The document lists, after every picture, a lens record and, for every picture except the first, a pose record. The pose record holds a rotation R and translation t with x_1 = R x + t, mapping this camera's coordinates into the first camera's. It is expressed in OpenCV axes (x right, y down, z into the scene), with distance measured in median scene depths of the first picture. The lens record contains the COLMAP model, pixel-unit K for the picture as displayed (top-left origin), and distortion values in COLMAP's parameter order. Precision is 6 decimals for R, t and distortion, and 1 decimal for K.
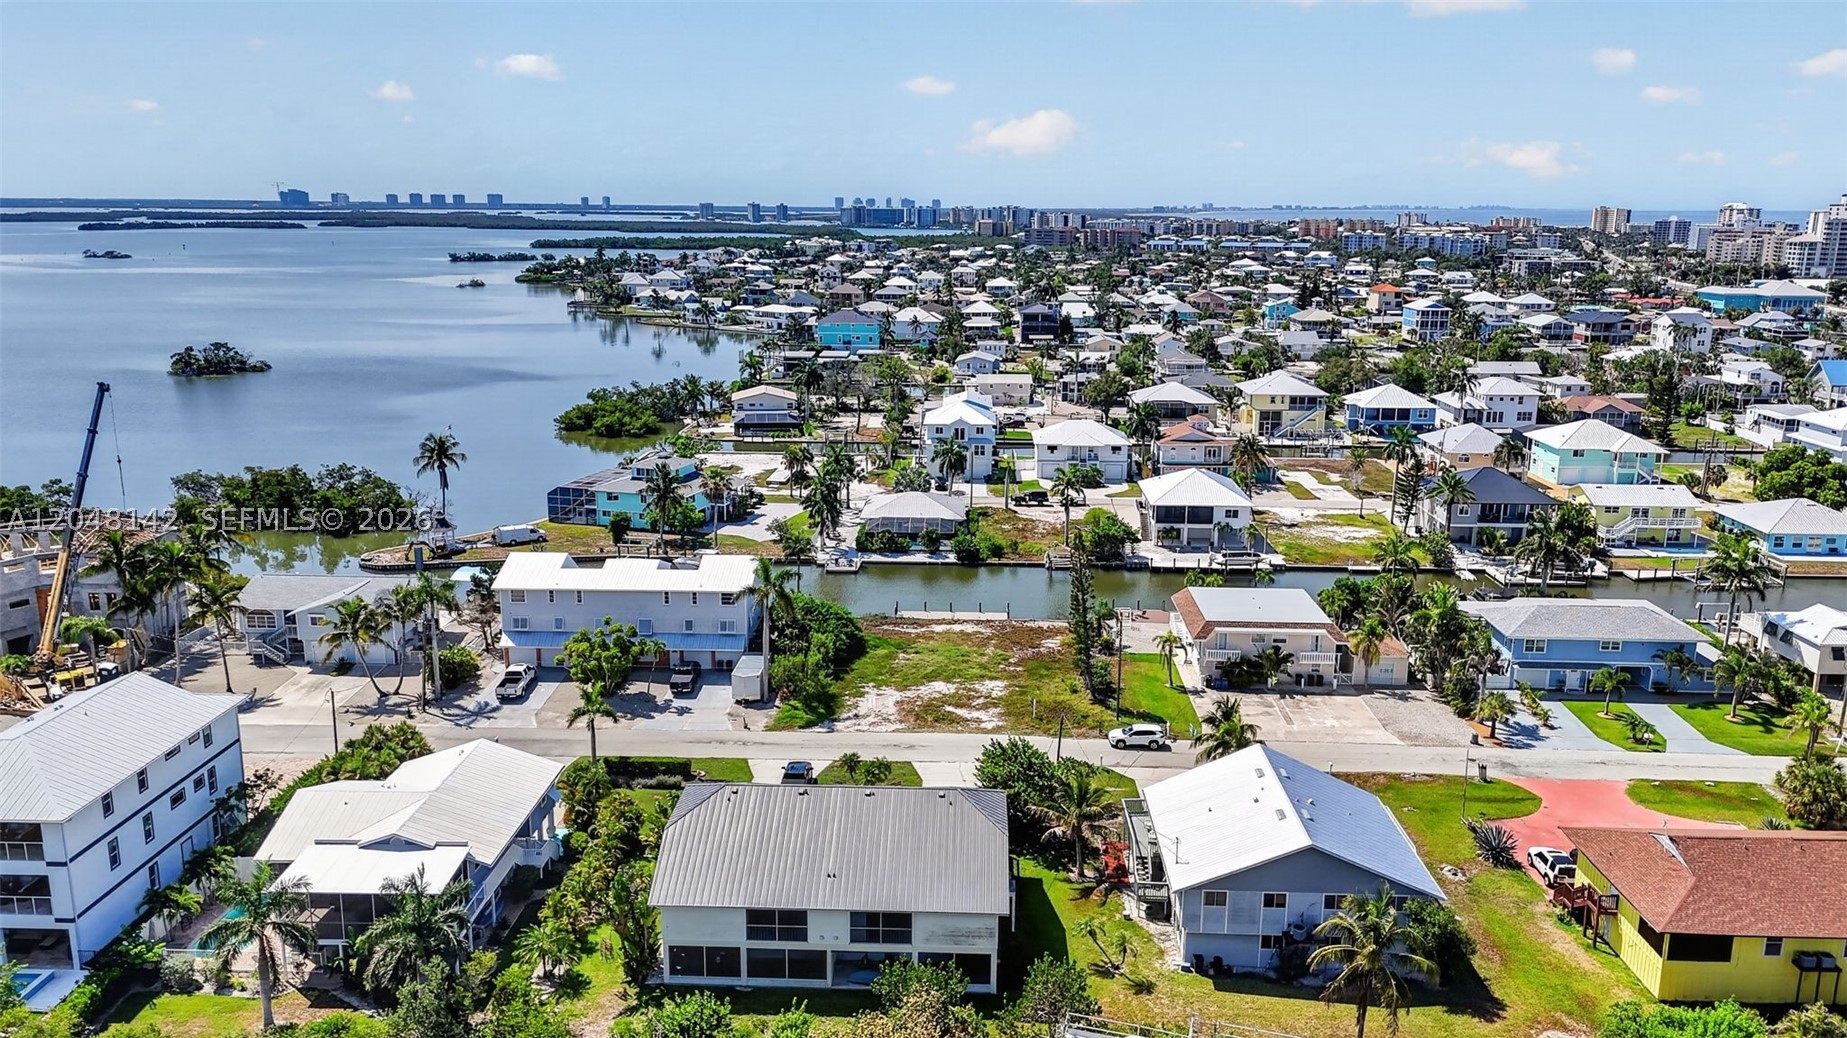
lens RADIAL K [[1353.5, 0, 923.5], [0, 1353.5, 519.0], [0, 0, 1]] dist [0.066927, -0.064448]
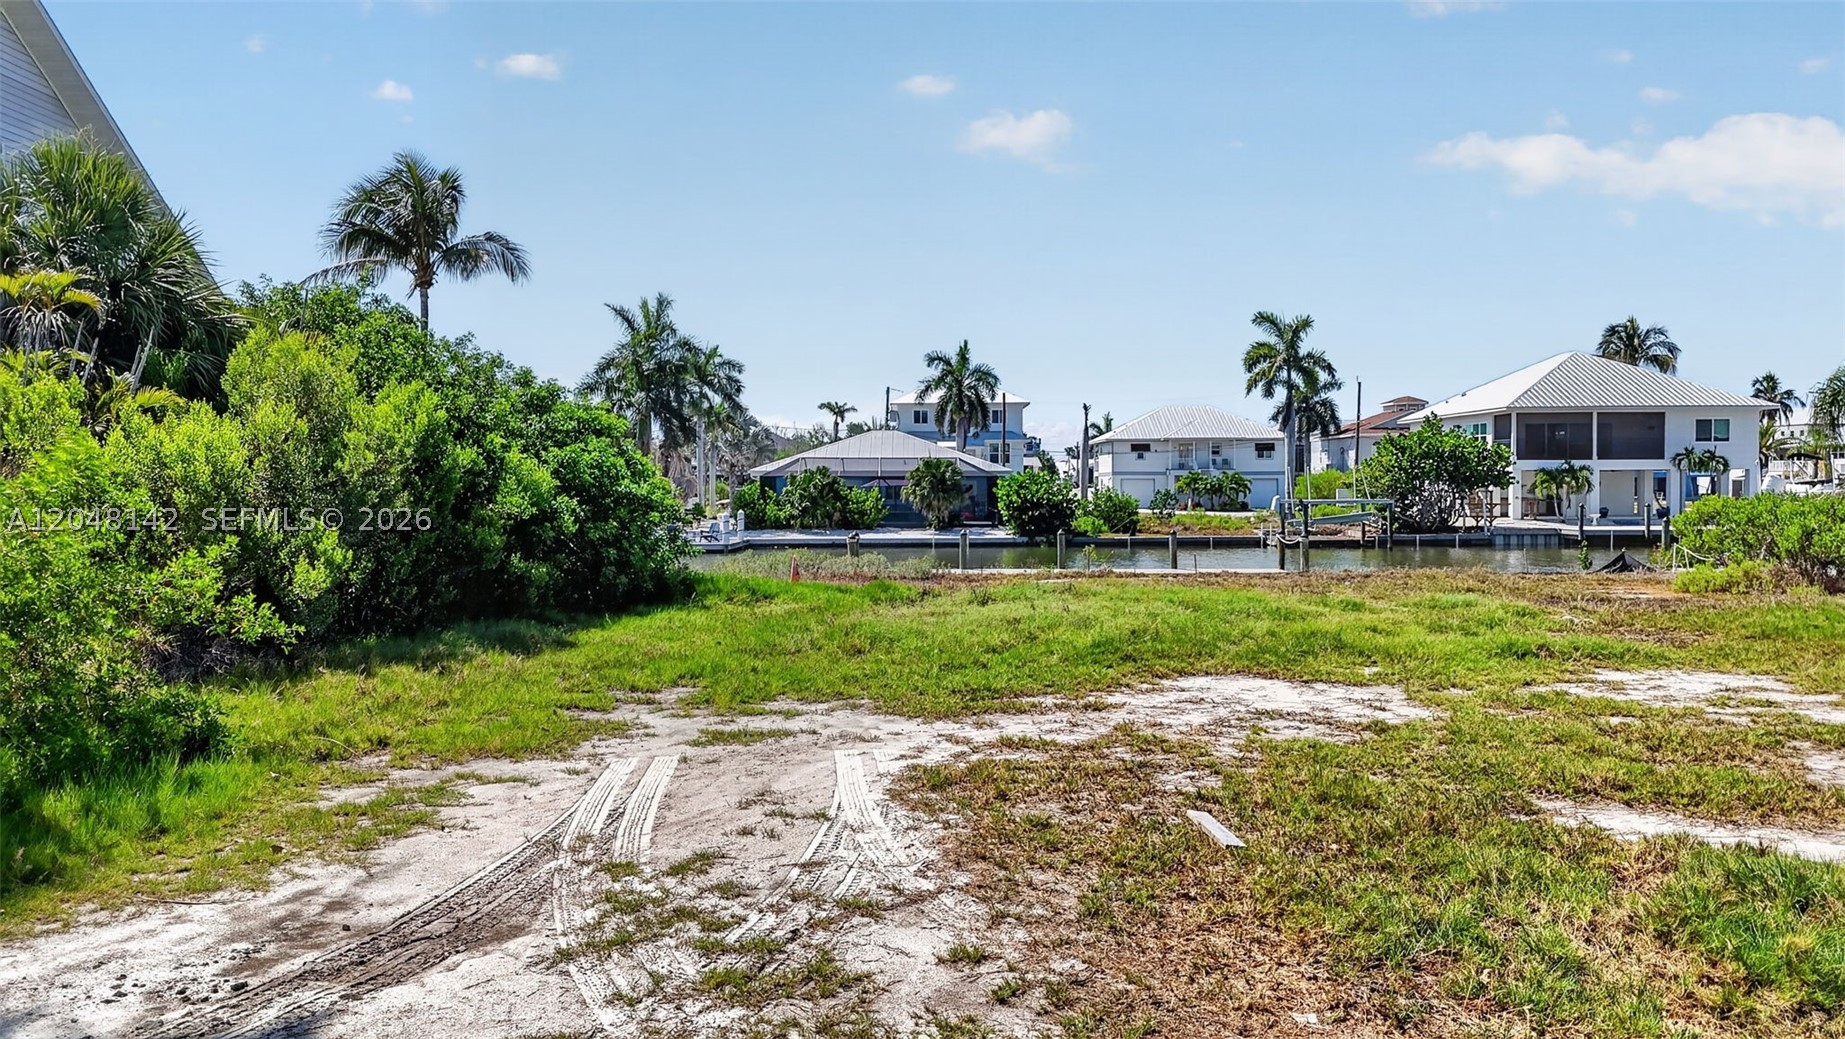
lens RADIAL K [[1352.1, 0, 922.5], [0, 1352.1, 519.5], [0, 0, 1]] dist [0.066927, -0.064448]
pose [[0.998754, -0.009330, 0.049021, -0.016649], [0.018974, 0.979583, -0.200140, 0.095979], [-0.046153, 0.200821, 0.978540, 0.642884]]
